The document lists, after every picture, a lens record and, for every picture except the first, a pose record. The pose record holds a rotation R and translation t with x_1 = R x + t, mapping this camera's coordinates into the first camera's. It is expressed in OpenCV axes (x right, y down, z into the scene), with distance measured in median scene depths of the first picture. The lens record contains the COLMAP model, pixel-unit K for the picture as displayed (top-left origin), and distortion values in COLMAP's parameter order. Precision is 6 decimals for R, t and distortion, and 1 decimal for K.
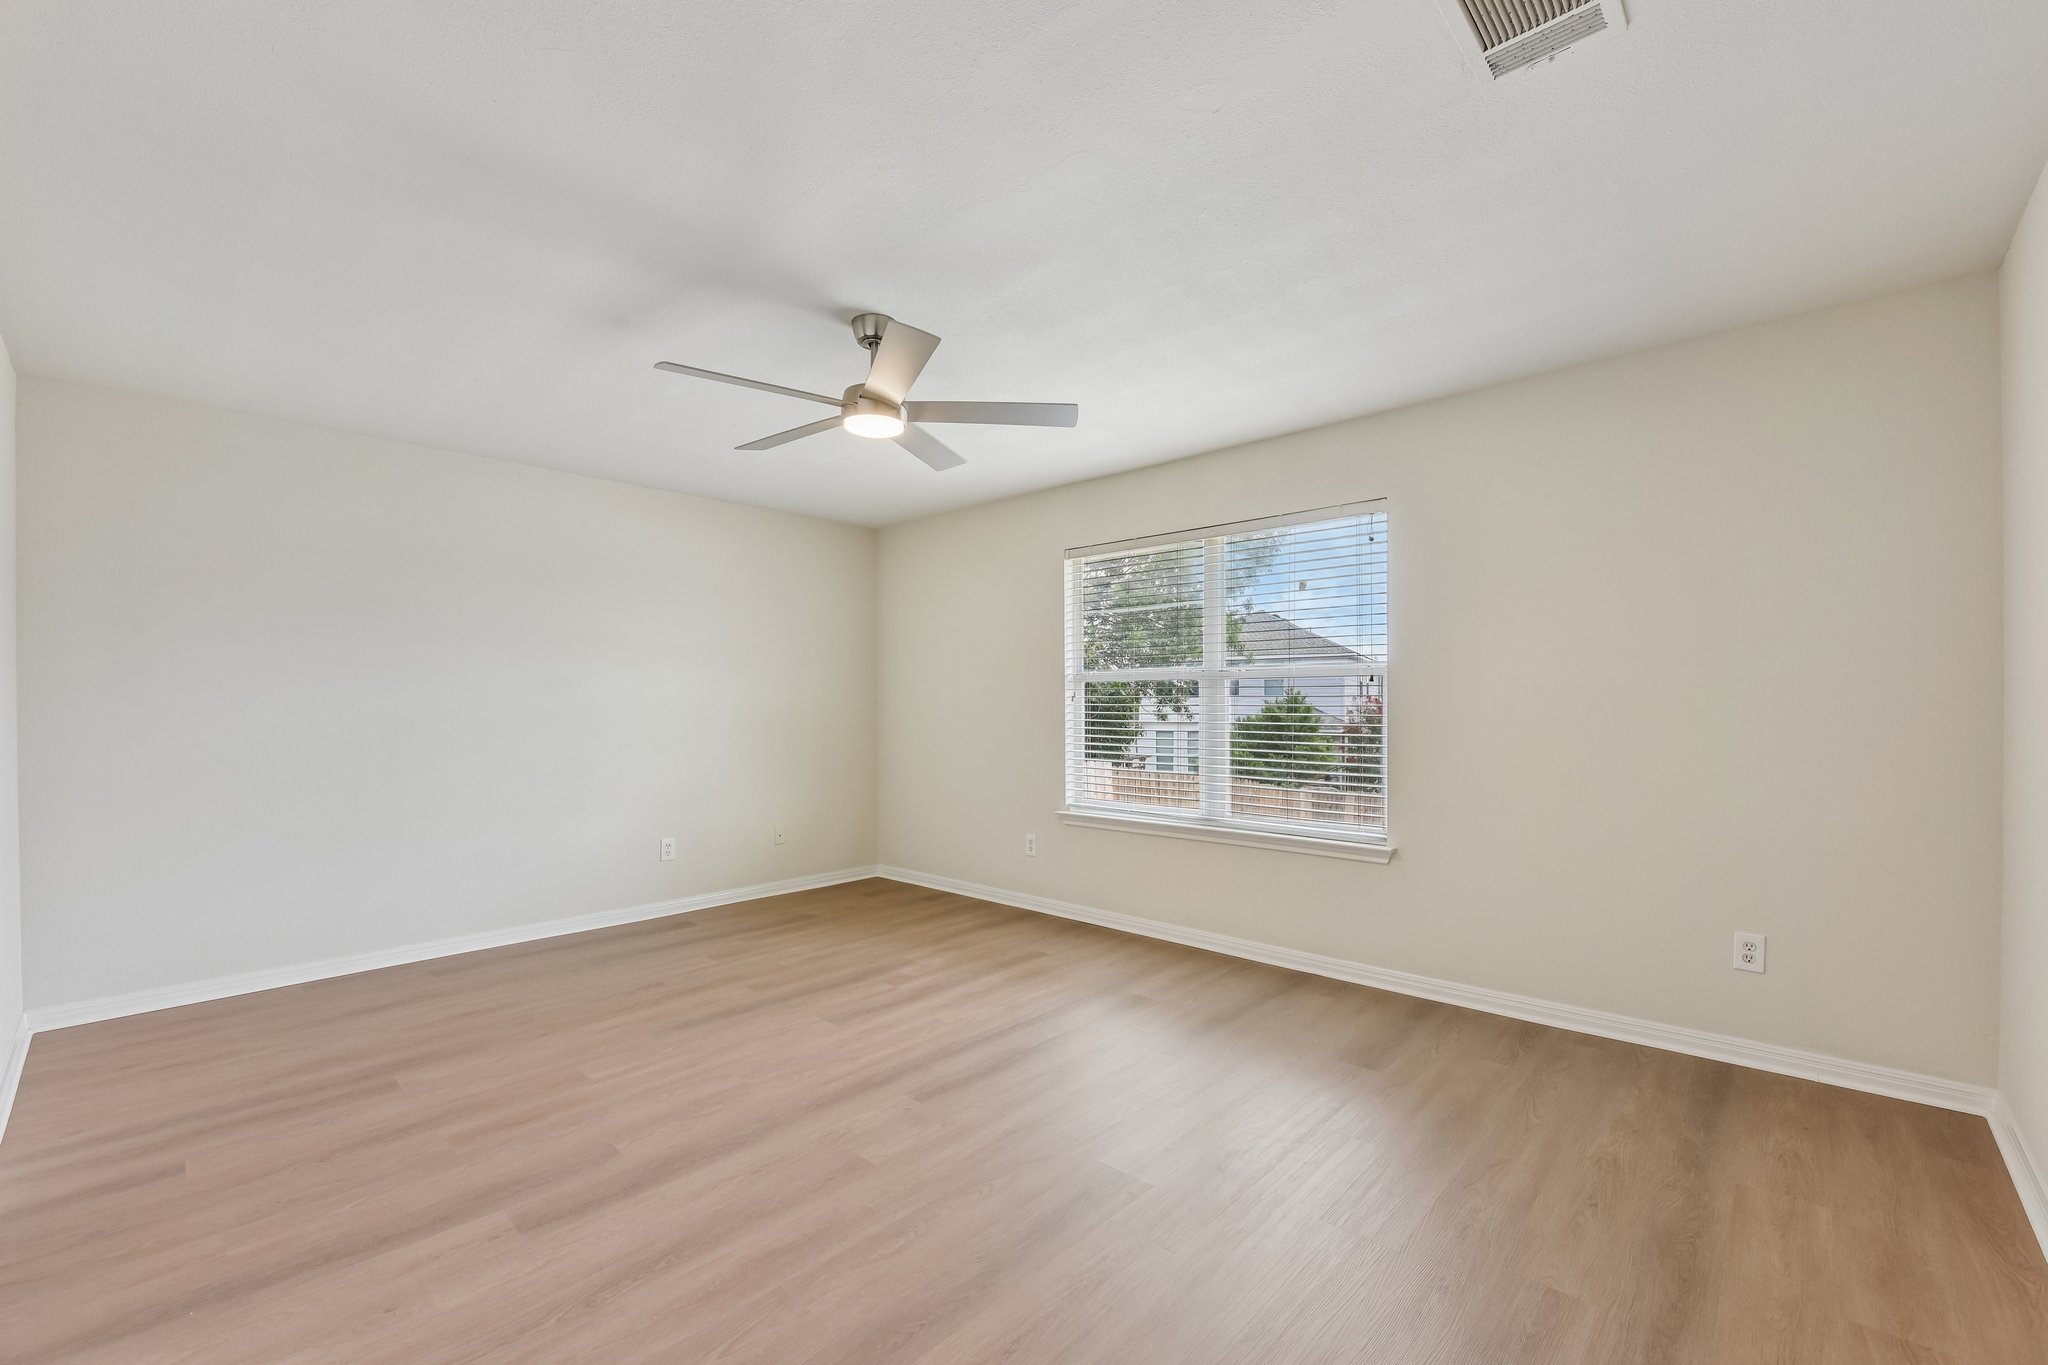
lens RADIAL K [[837.6, 0, 1078.0], [0, 837.6, 692.4], [0, 0, 1]] dist [-0.000795, 0.000151]
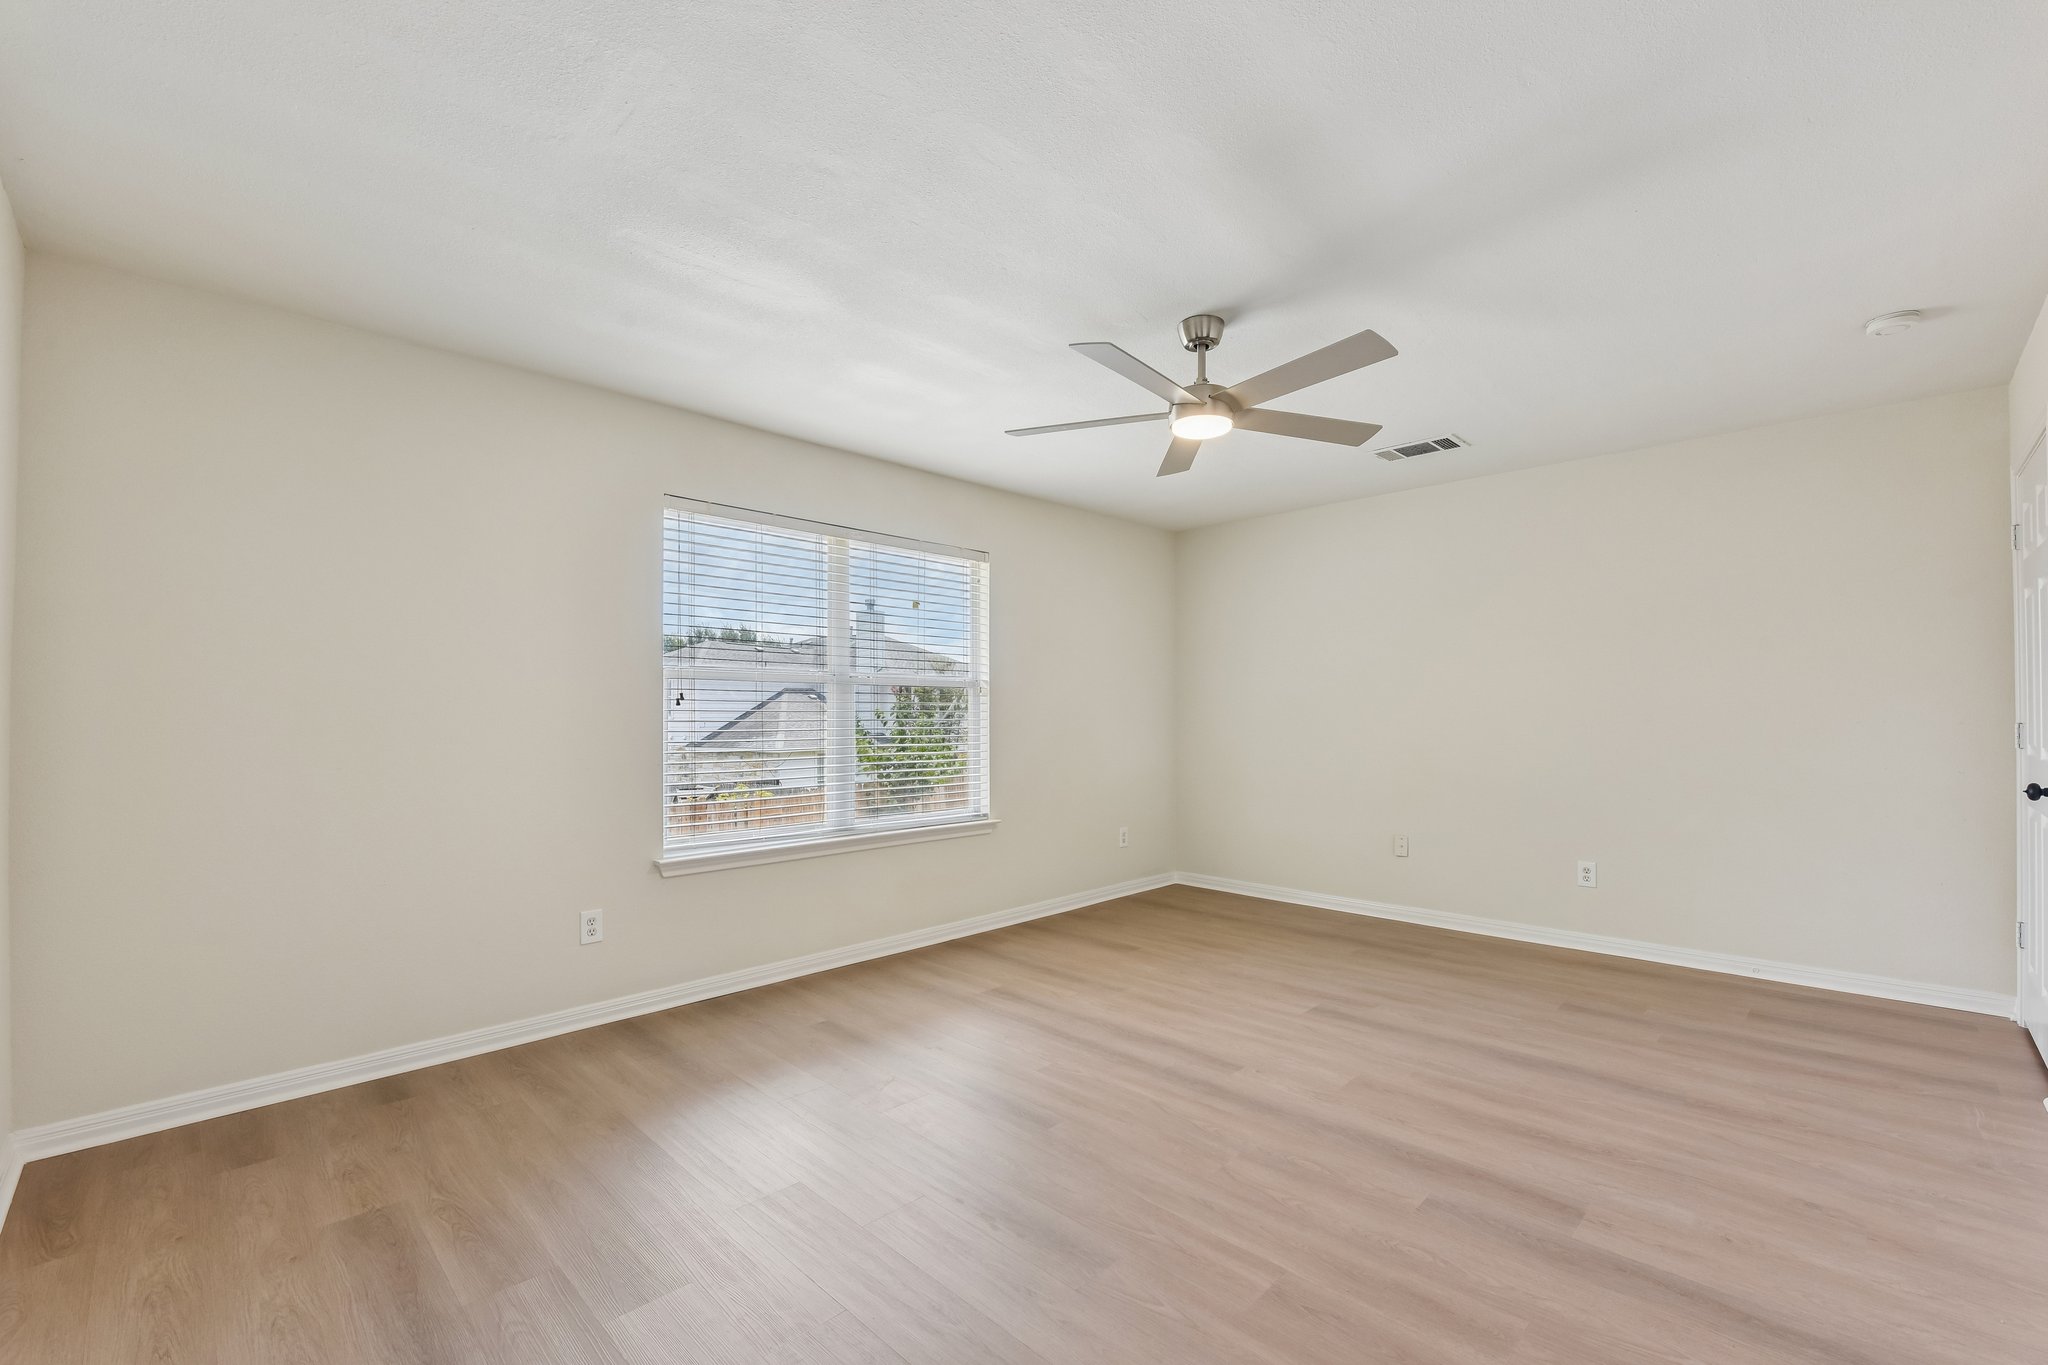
lens RADIAL K [[847.8, 0, 1024.0], [0, 847.8, 682.5], [0, 0, 1]] dist [0.019313, -0.000170]
pose [[0.053131, 0.040910, 0.997749, -1.089205], [-0.018757, 0.999025, -0.039964, 0.025227], [-0.998411, -0.016591, 0.053847, 0.998494]]
